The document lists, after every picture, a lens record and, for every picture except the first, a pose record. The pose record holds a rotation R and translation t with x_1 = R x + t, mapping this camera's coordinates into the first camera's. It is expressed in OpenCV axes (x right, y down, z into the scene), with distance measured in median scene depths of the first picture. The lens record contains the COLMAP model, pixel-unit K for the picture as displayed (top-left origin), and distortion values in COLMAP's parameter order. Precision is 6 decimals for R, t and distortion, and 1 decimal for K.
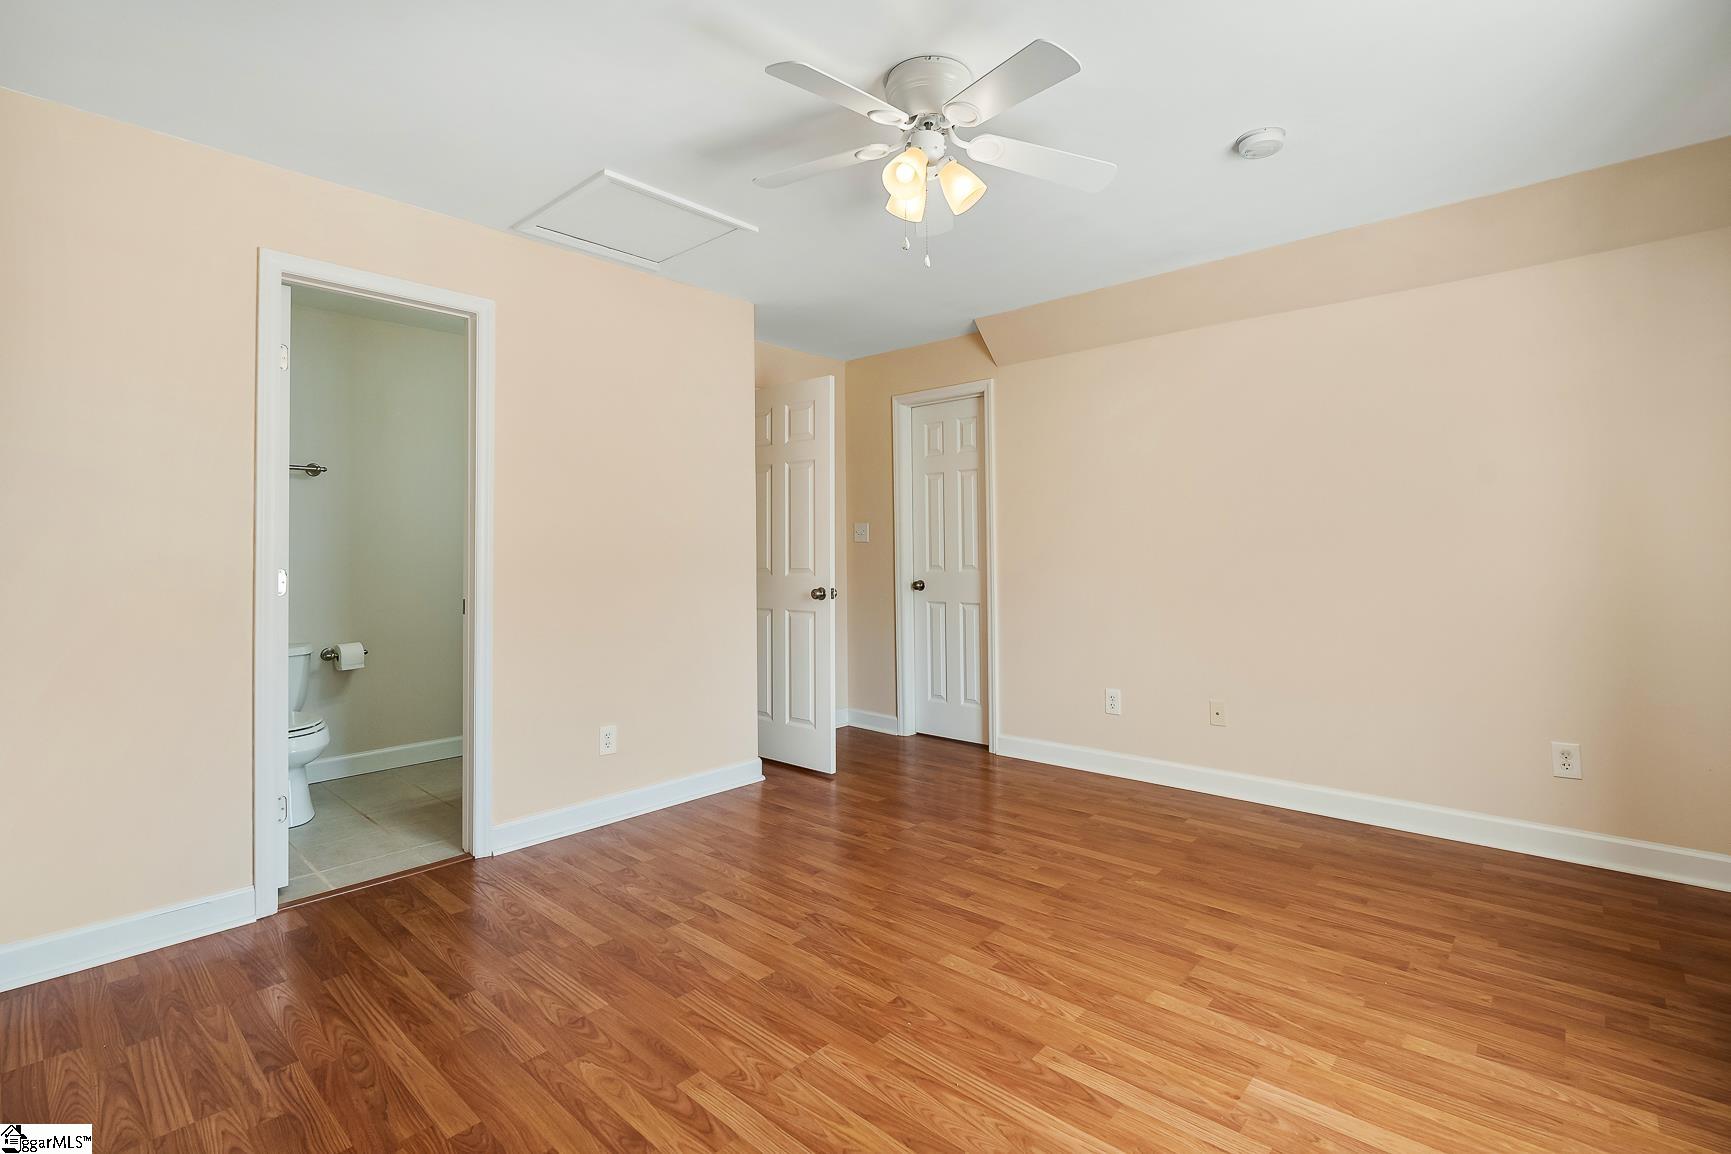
lens RADIAL K [[792.4, 0, 867.2], [0, 792.4, 566.2], [0, 0, 1]] dist [0.001289, 0.000091]
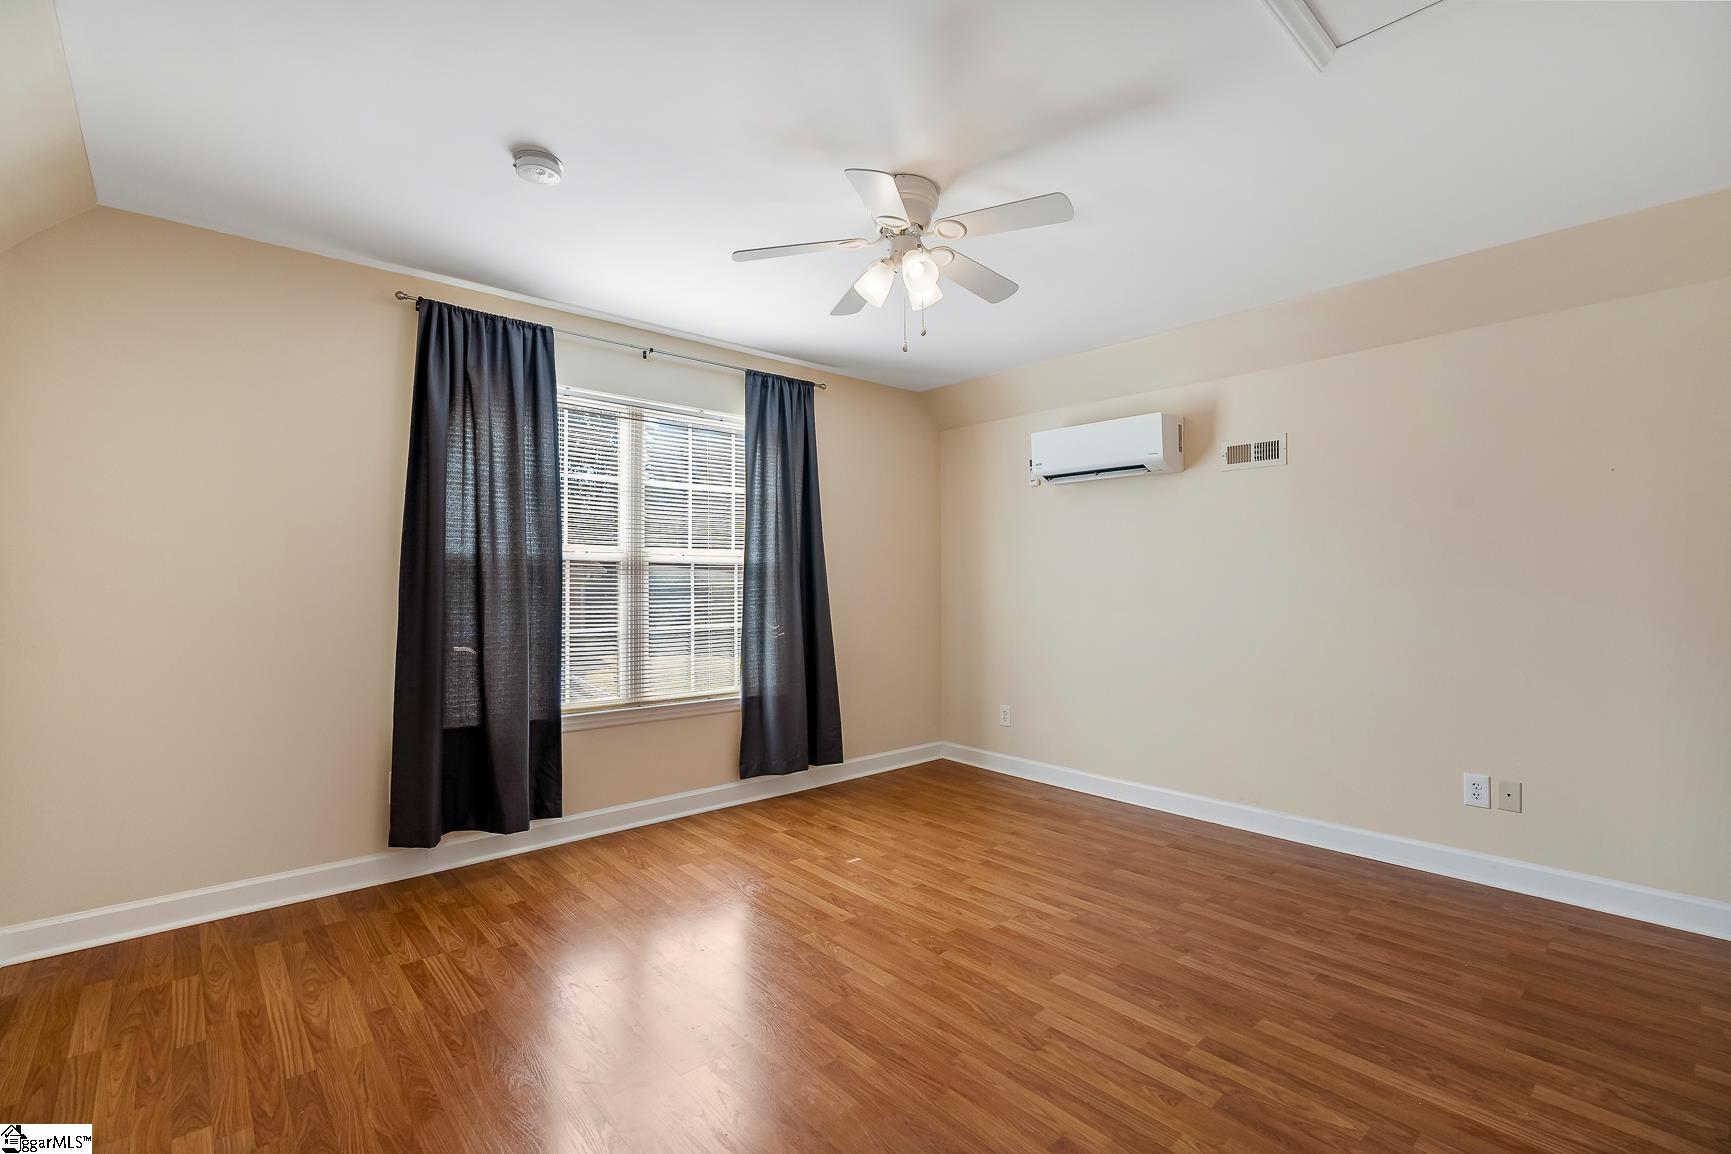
lens RADIAL K [[792.4, 0, 865.0], [0, 792.4, 576.1], [0, 0, 1]] dist [0.001289, 0.000091]
pose [[-0.994913, 0.008805, 0.100351, 0.022184], [0.010072, 0.999876, 0.012127, -0.058074], [-0.100231, 0.013076, -0.994878, 2.100529]]
